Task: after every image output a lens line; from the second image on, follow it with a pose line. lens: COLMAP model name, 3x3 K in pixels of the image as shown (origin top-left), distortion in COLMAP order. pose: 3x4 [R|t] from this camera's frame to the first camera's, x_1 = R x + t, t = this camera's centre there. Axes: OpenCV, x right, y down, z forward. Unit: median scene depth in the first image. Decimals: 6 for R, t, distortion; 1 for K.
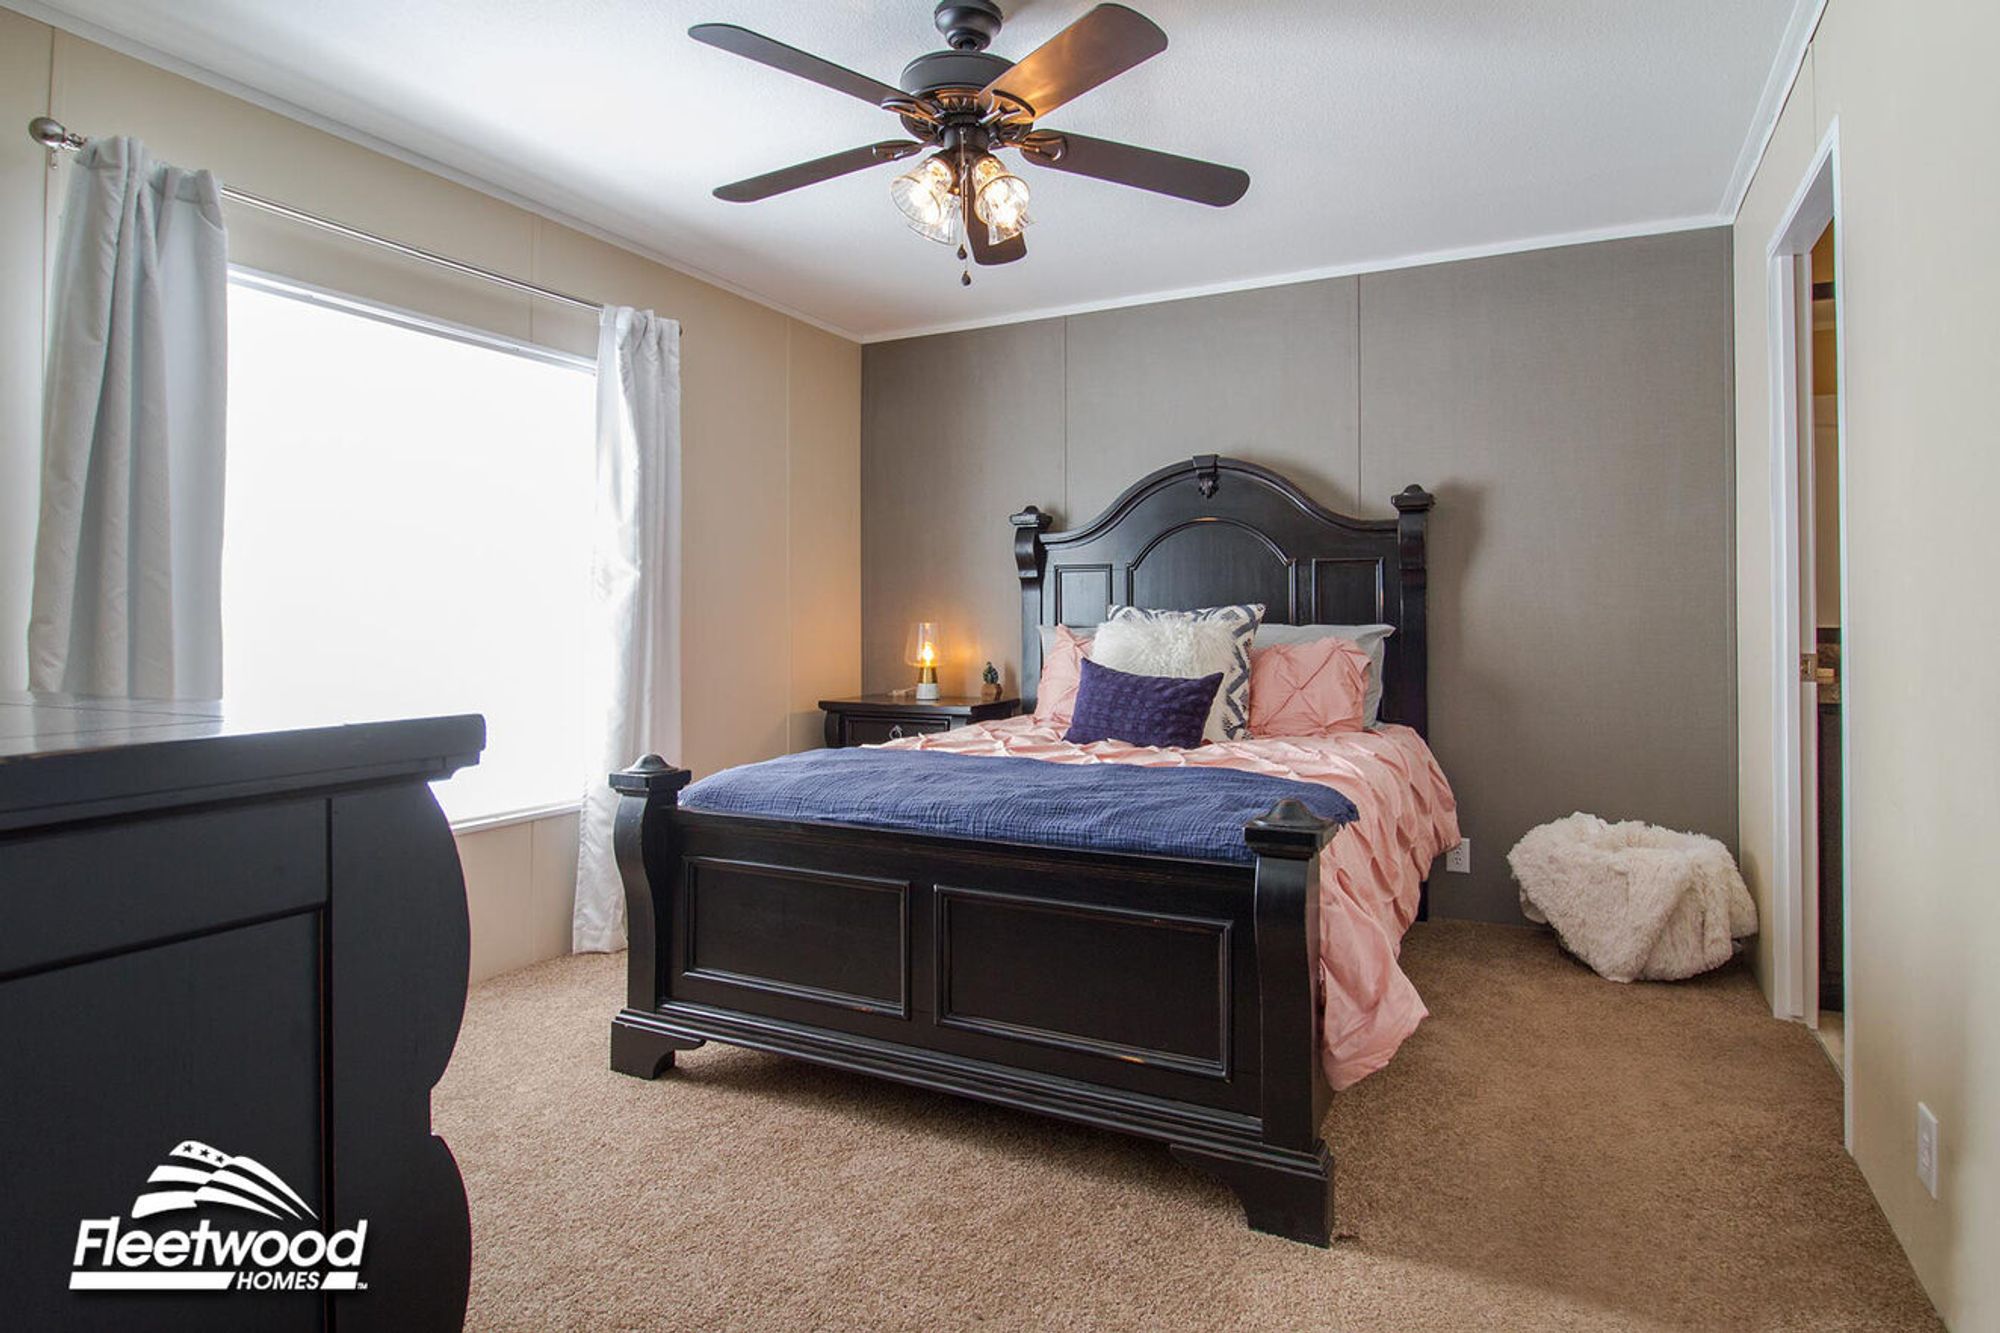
lens RADIAL K [[1051.0, 0, 1005.8], [0, 1051.0, 616.0], [0, 0, 1]] dist [-0.000437, -0.017372]
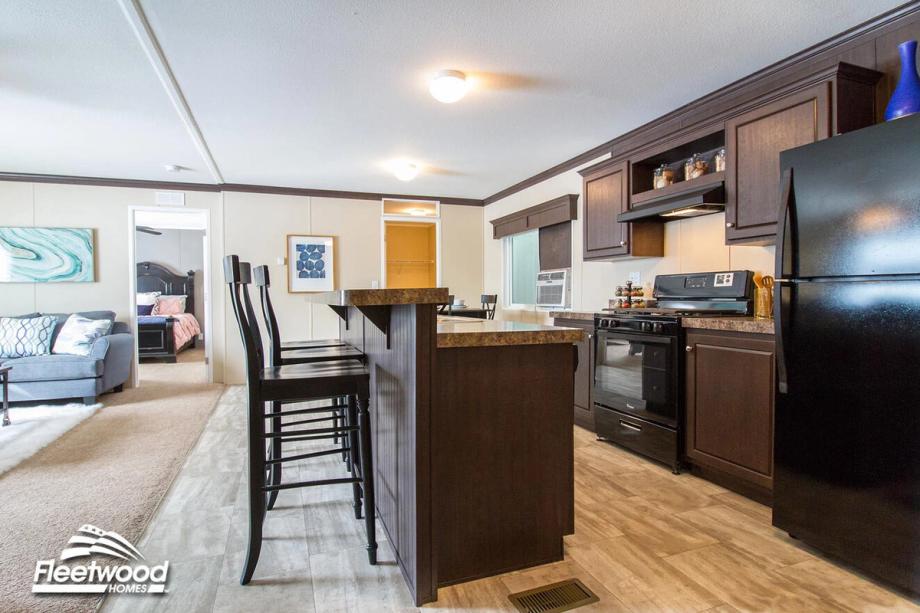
lens RADIAL K [[476.5, 0, 443.9], [0, 476.5, 304.5], [0, 0, 1]] dist [0.001911, -0.016186]
pose [[0.681334, -0.015131, 0.731816, -0.488603], [-0.003358, 0.999711, 0.023797, -0.006775], [-0.731965, -0.018672, 0.681087, -1.520648]]
